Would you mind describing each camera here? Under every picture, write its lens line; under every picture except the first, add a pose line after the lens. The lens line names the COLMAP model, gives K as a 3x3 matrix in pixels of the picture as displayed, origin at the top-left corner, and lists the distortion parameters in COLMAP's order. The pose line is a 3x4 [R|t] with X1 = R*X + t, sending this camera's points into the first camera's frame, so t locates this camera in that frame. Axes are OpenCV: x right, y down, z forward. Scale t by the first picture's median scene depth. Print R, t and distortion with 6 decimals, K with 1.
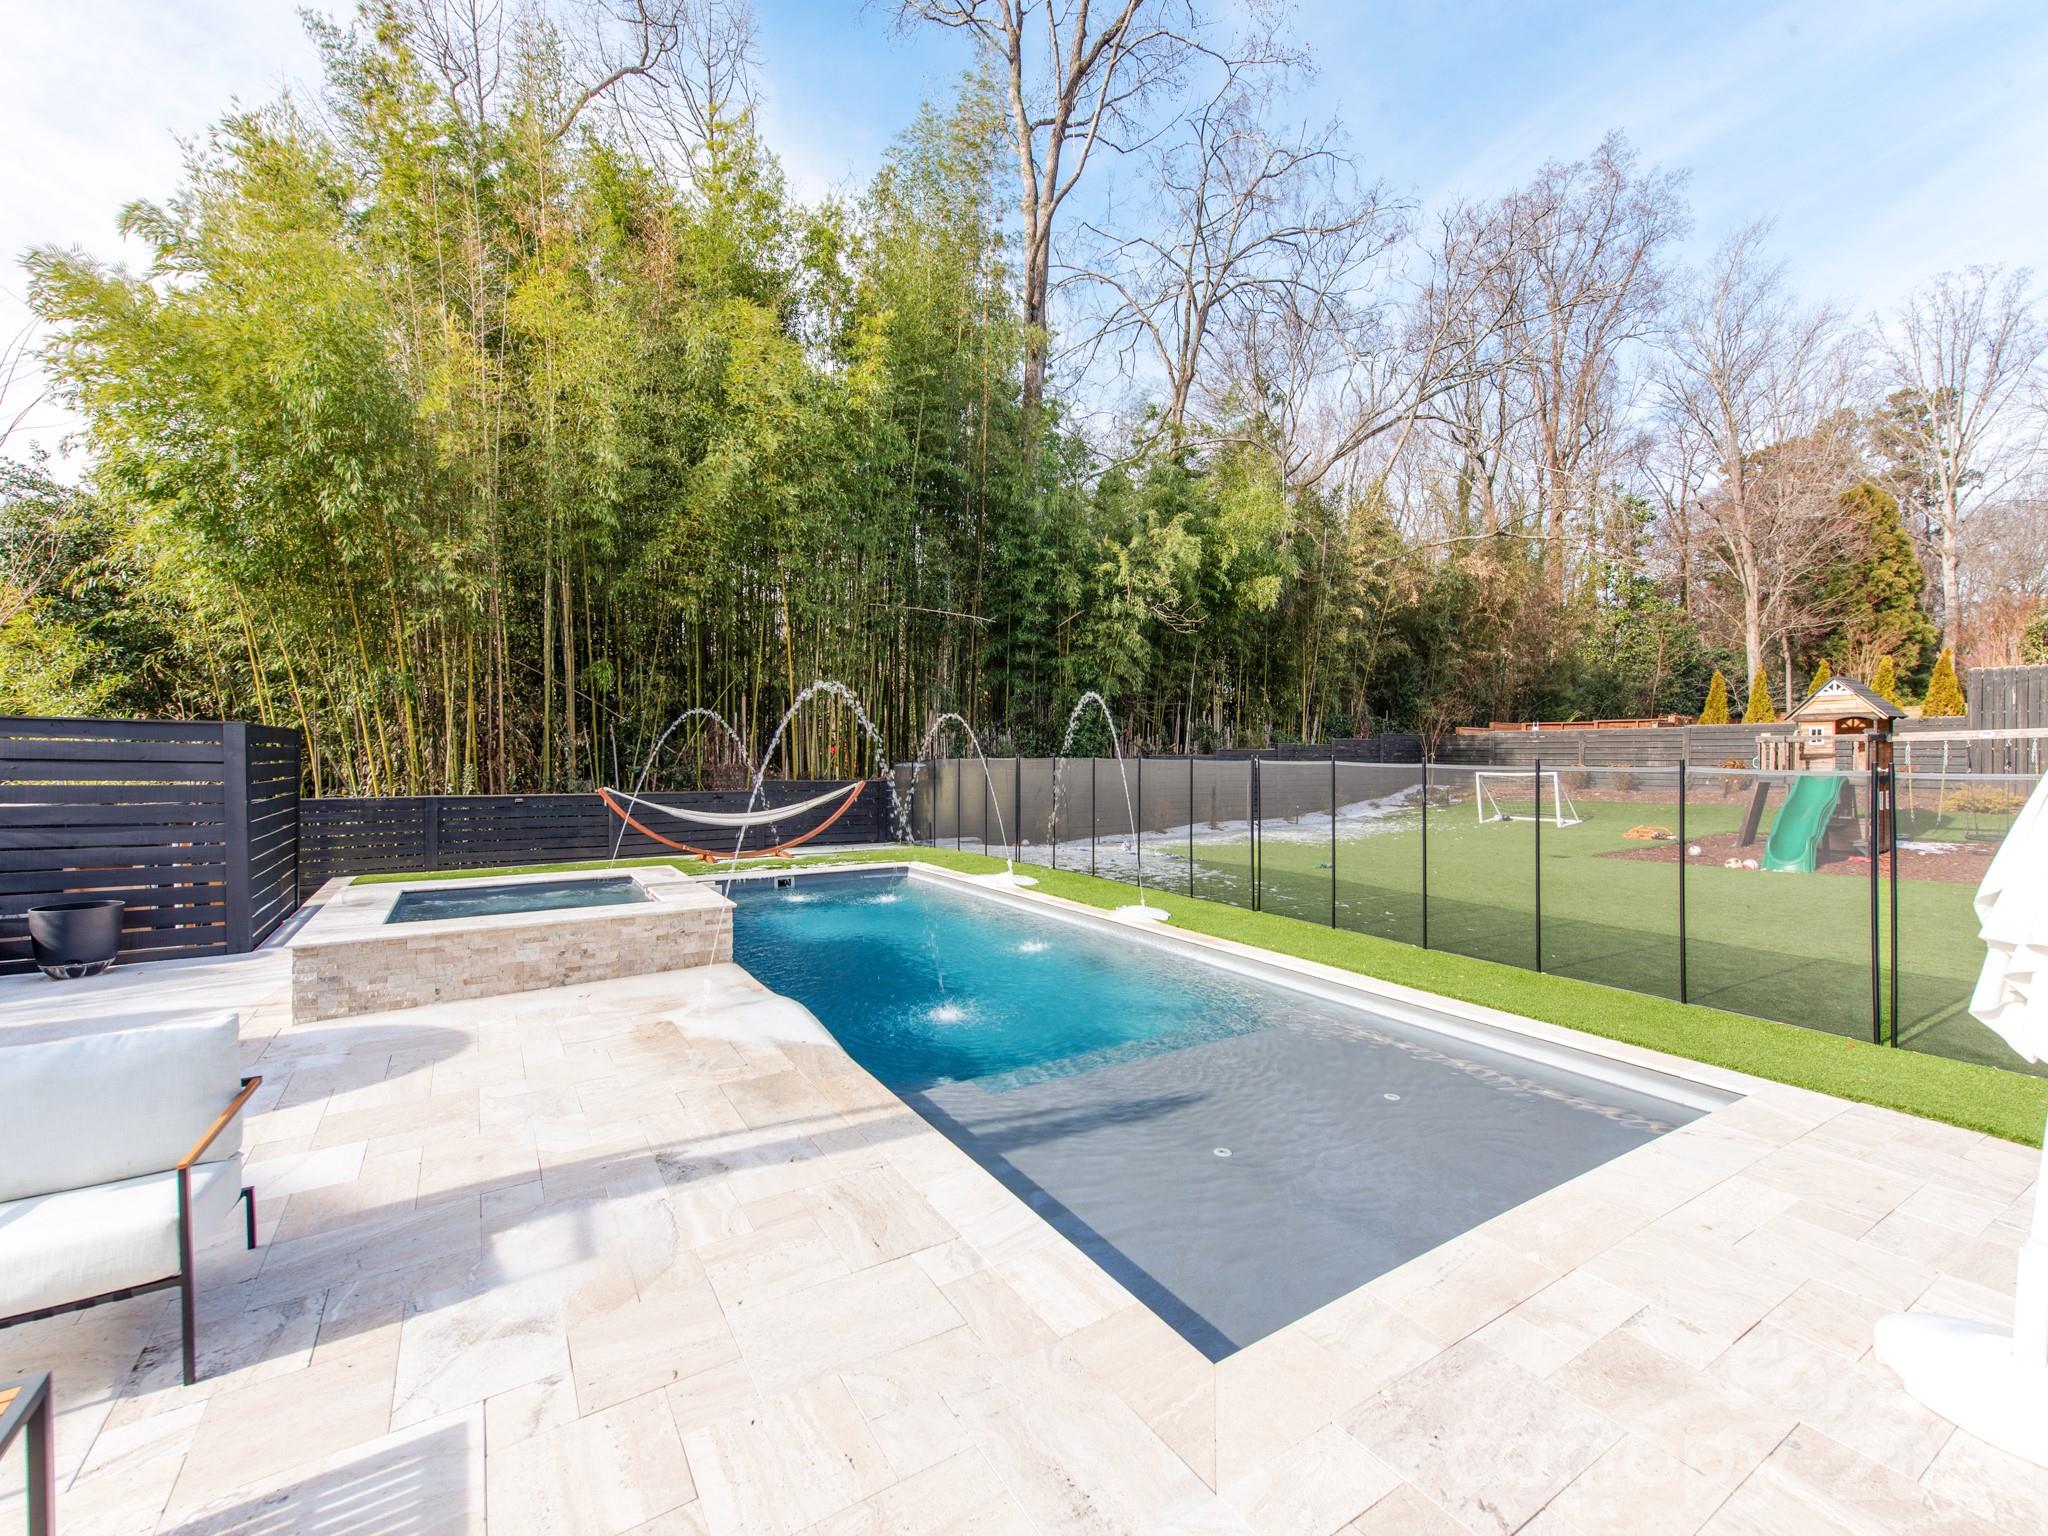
lens RADIAL K [[843.7, 0, 1025.9], [0, 843.7, 766.6], [0, 0, 1]] dist [0.016900, -0.000575]
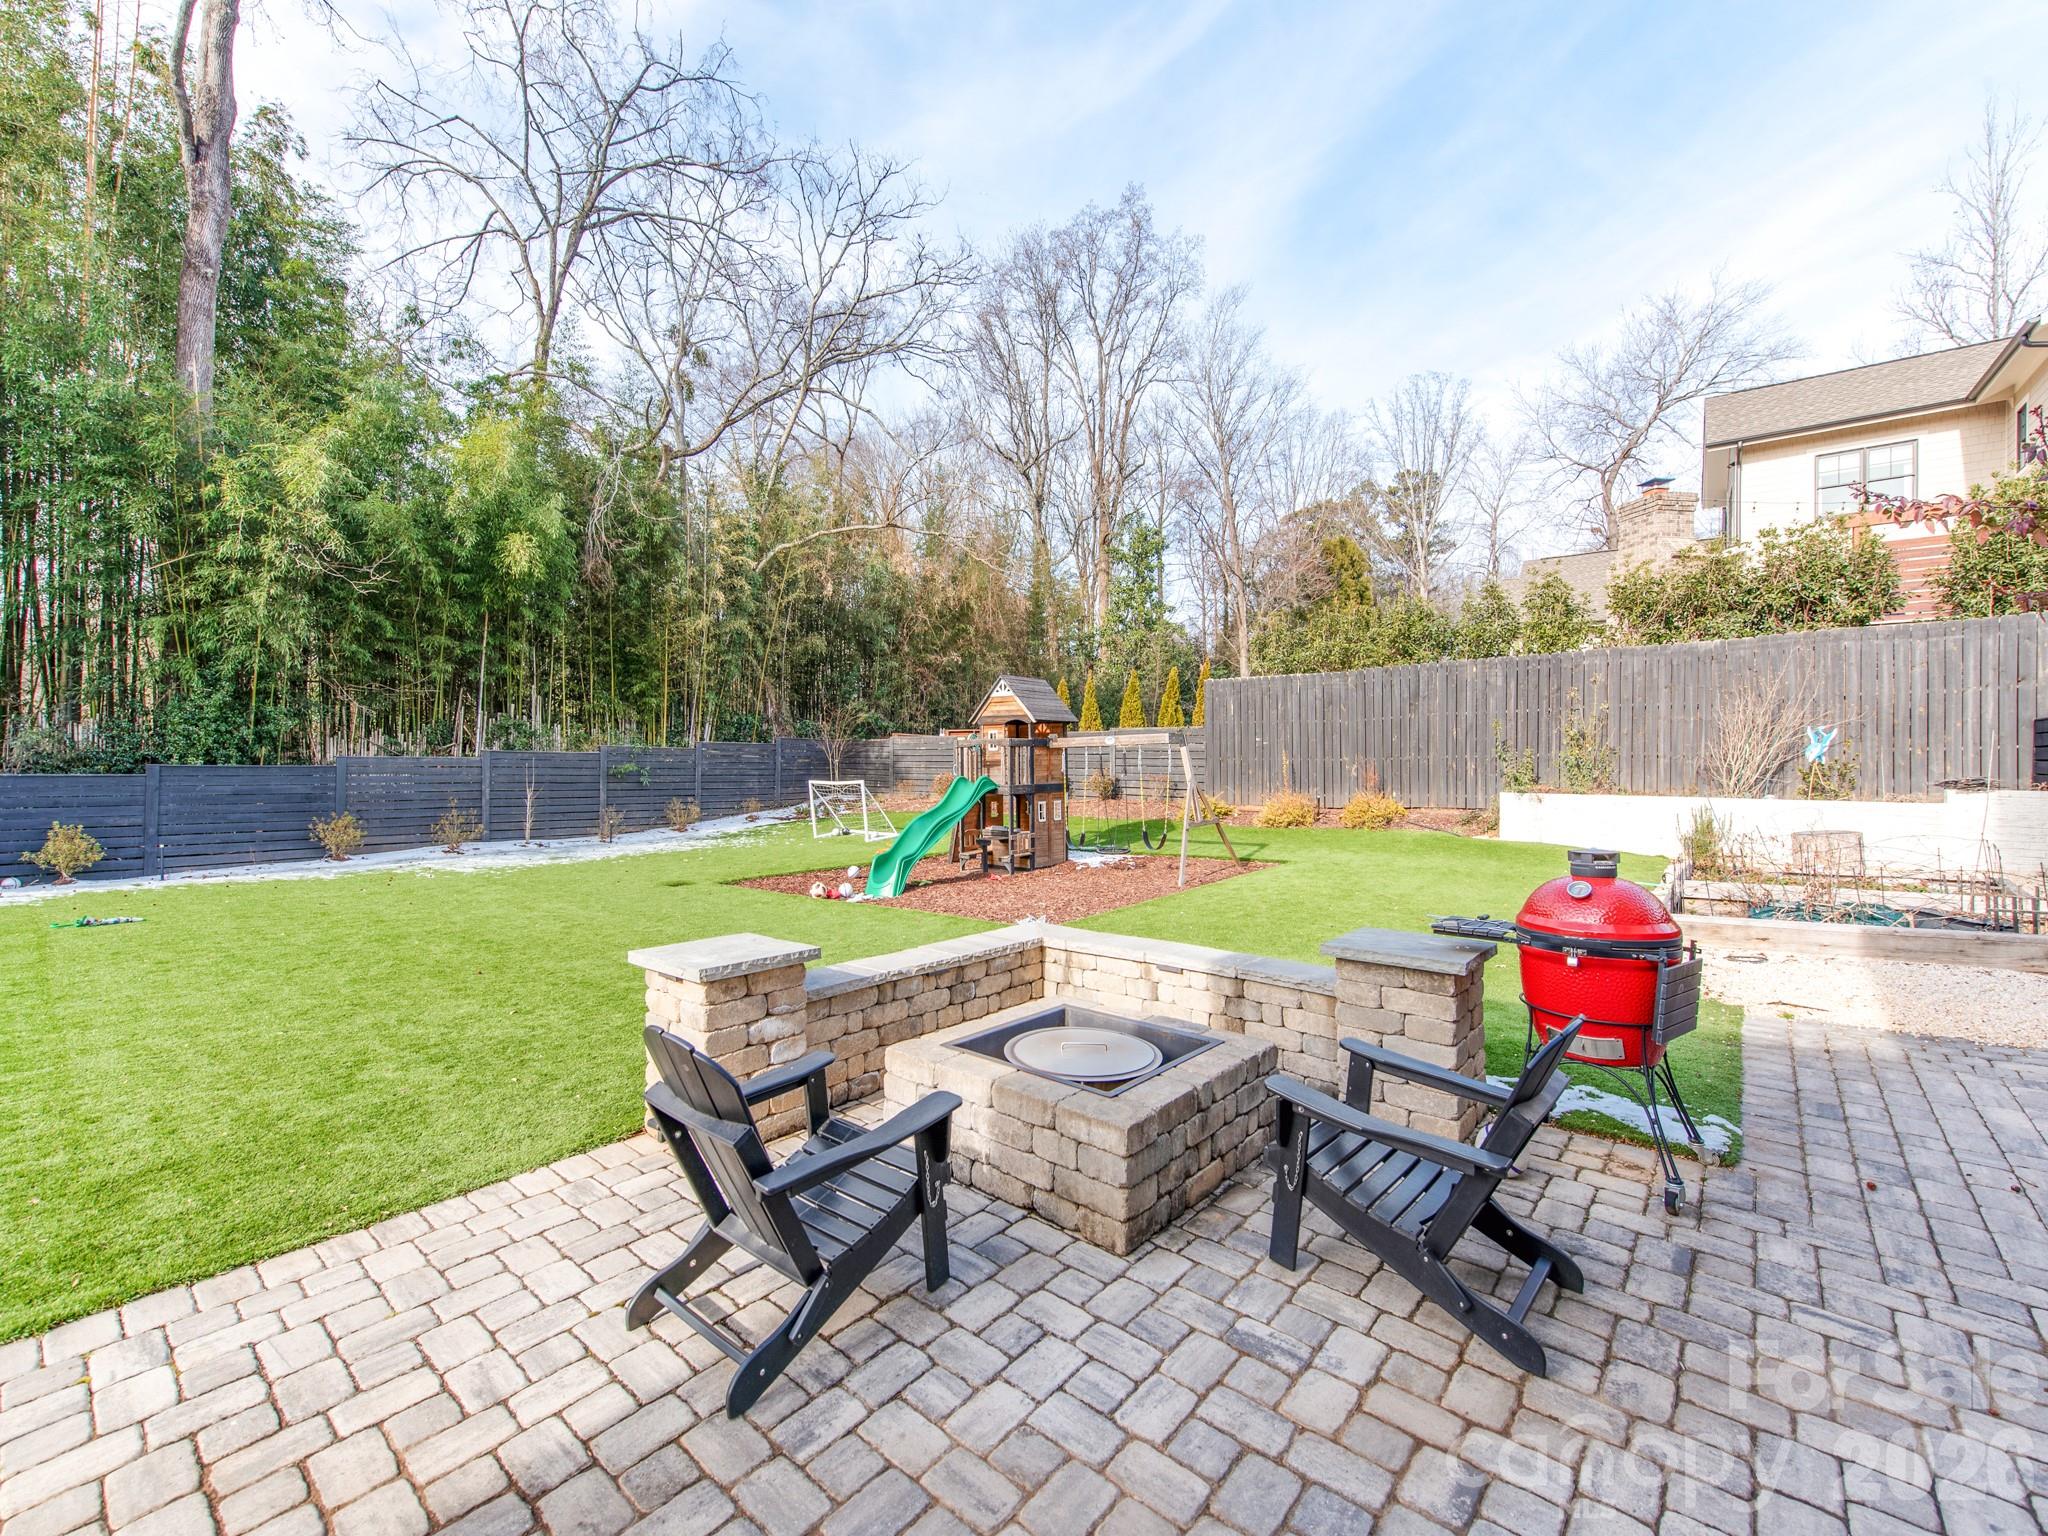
lens RADIAL K [[843.7, 0, 1009.9], [0, 843.7, 763.4], [0, 0, 1]] dist [0.016900, -0.000575]
pose [[0.951493, 0.005822, 0.307617, 0.456073], [-0.001957, 0.999915, -0.012869, 0.000480], [-0.307665, 0.011642, 0.951423, 0.088223]]
